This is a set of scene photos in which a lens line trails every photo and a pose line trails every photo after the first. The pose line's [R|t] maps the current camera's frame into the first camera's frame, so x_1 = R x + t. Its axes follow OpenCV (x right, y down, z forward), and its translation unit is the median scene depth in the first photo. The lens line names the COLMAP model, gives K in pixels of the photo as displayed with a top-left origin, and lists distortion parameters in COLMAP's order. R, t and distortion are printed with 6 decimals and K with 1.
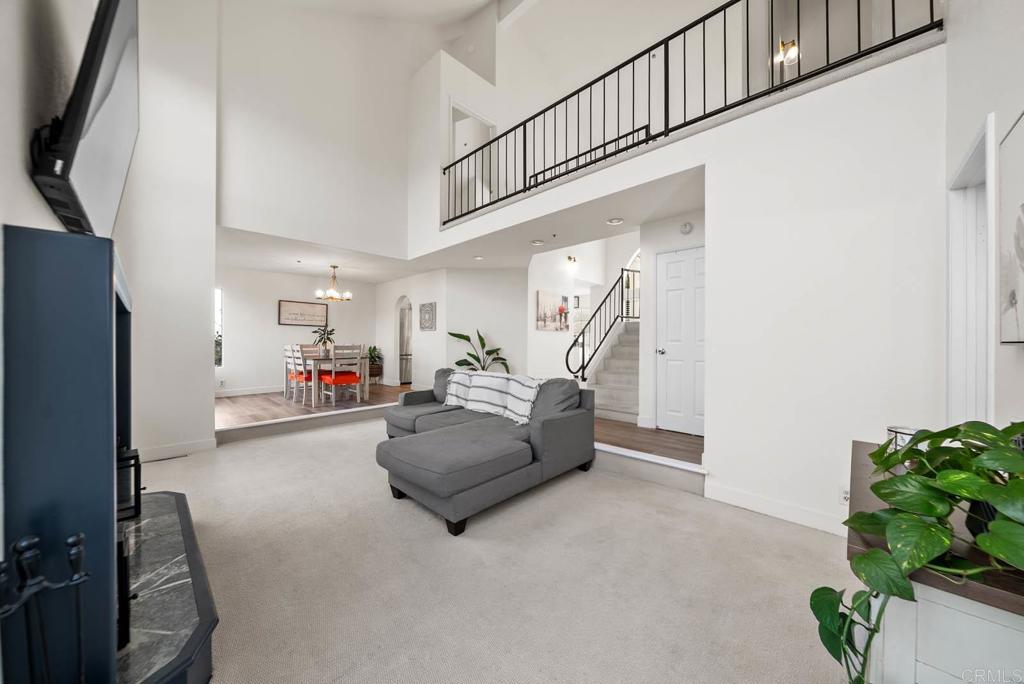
lens RADIAL K [[355.5, 0, 517.6], [0, 355.5, 346.9], [0, 0, 1]] dist [-0.000215, -0.000007]
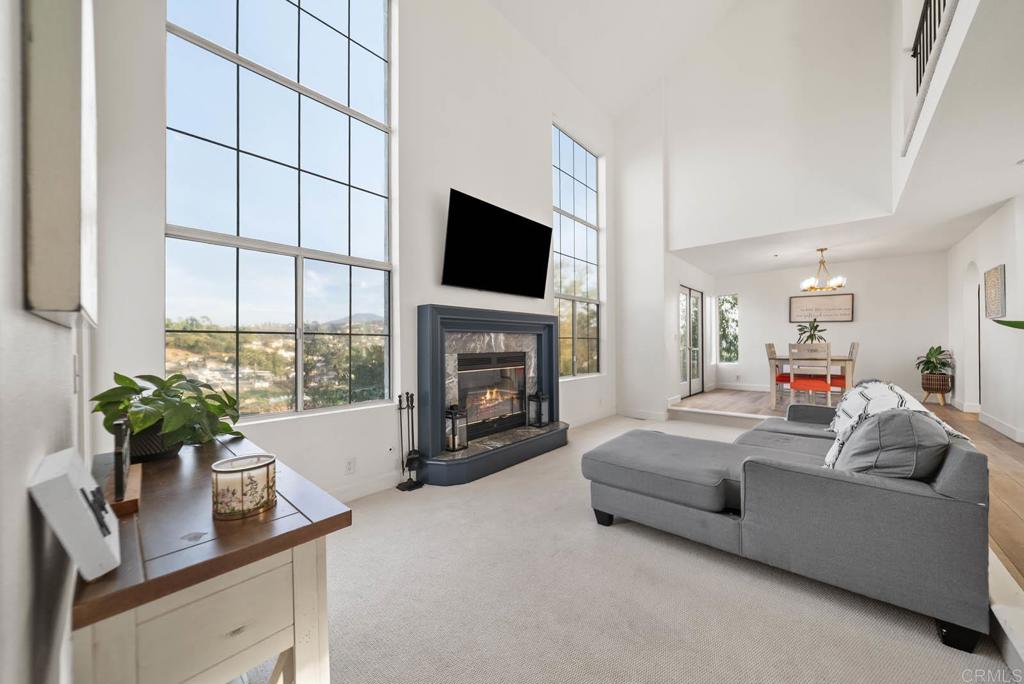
lens RADIAL K [[369.3, 0, 521.1], [0, 369.3, 341.5], [0, 0, 1]] dist [-0.000343, -0.000063]
pose [[0.044860, -0.006454, -0.998972, 0.483770], [-0.012532, 0.999897, -0.007023, 0.007275], [0.998915, 0.012834, 0.044774, 0.391733]]
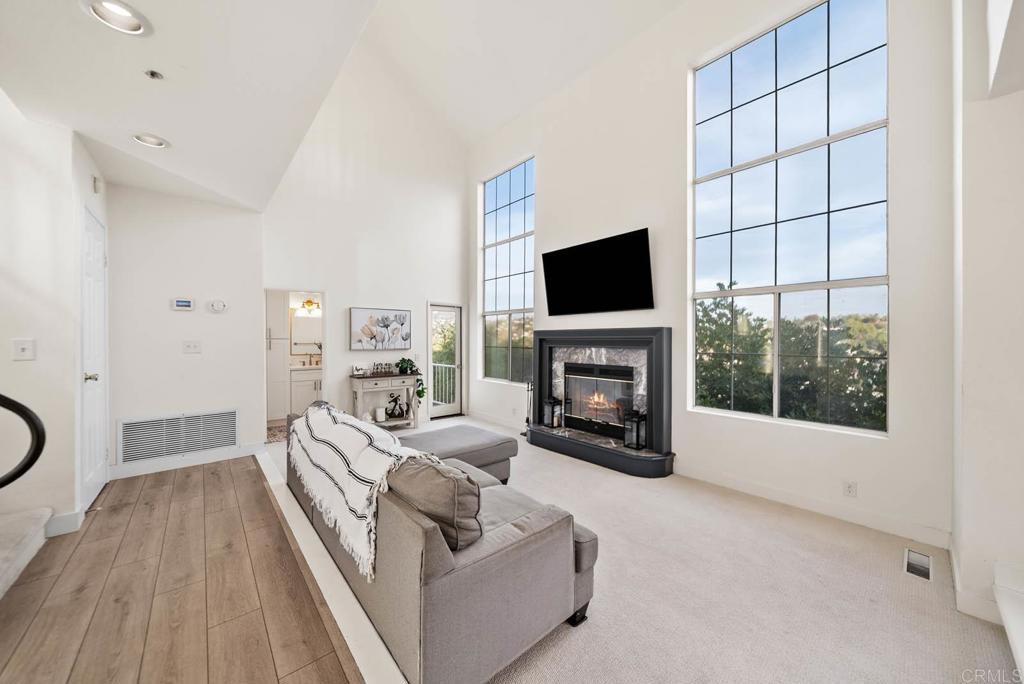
lens RADIAL K [[360.0, 0, 519.9], [0, 360.0, 340.2], [0, 0, 1]] dist [-0.000320, 0.000044]
pose [[-0.996708, -0.007390, 0.080739, -0.317891], [-0.006188, 0.999866, 0.015132, -0.056166], [-0.080840, 0.014582, -0.996620, 1.442559]]
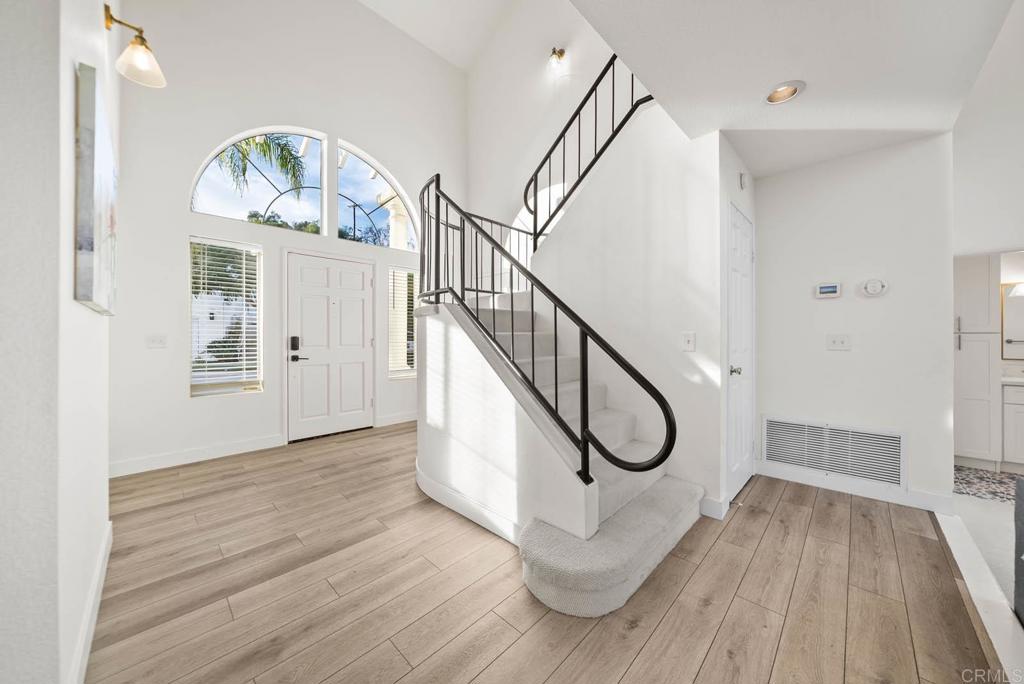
lens RADIAL K [[355.6, 0, 514.4], [0, 355.6, 339.5], [0, 0, 1]] dist [-0.000818, -0.000189]
pose [[0.004016, -0.013478, 0.999901, -0.169610], [0.015290, 0.999793, 0.013416, -0.047966], [-0.999875, 0.015235, 0.004222, 1.285949]]
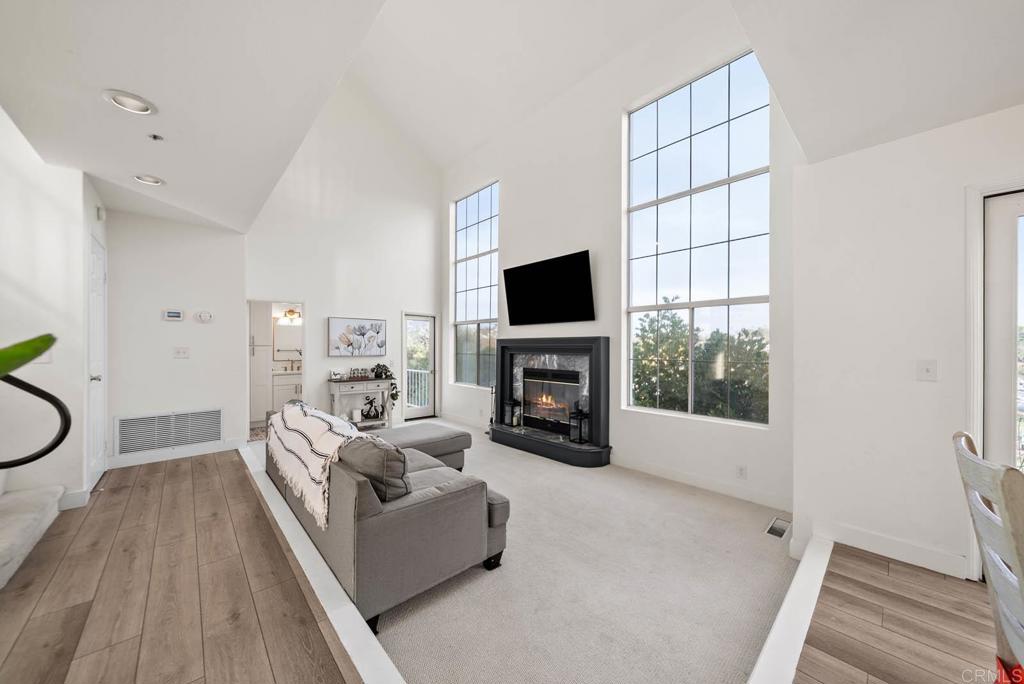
lens RADIAL K [[355.5, 0, 517.6], [0, 355.5, 346.9], [0, 0, 1]] dist [-0.000215, -0.000007]
pose [[-0.998553, -0.009705, 0.052888, -0.413888], [-0.009041, 0.999877, 0.012787, -0.058679], [-0.053005, 0.012290, -0.998519, 1.546910]]
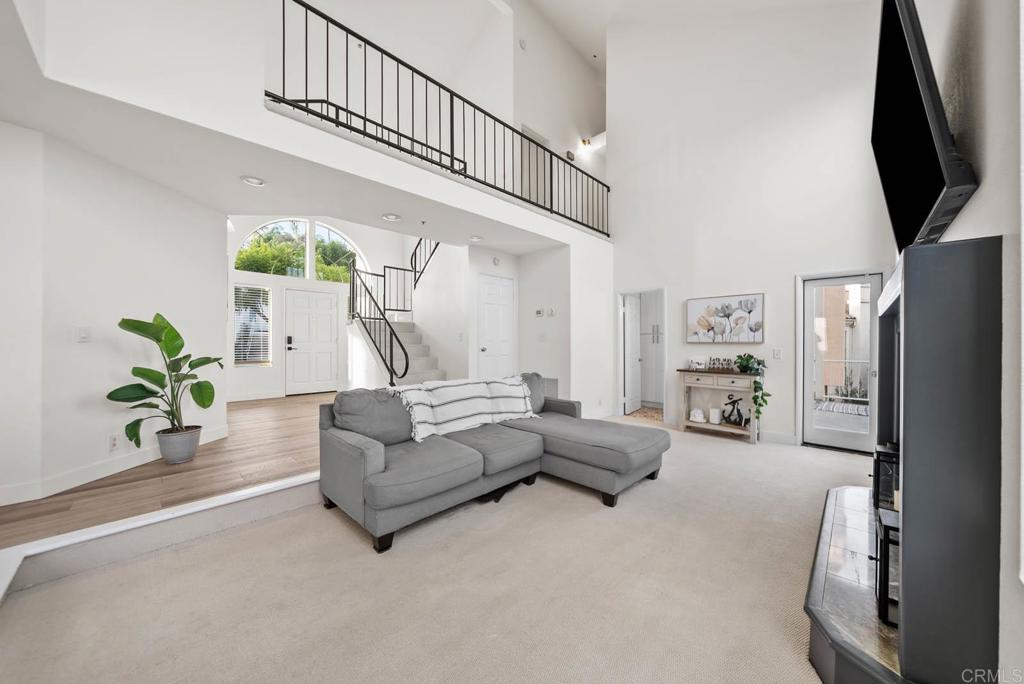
lens RADIAL K [[355.5, 0, 517.6], [0, 355.5, 346.9], [0, 0, 1]] dist [-0.000215, -0.000007]
pose [[0.005252, -0.015145, 0.999872, -0.848954], [0.015132, 0.999772, 0.015064, -0.013243], [-0.999872, 0.015051, 0.005480, 0.823822]]
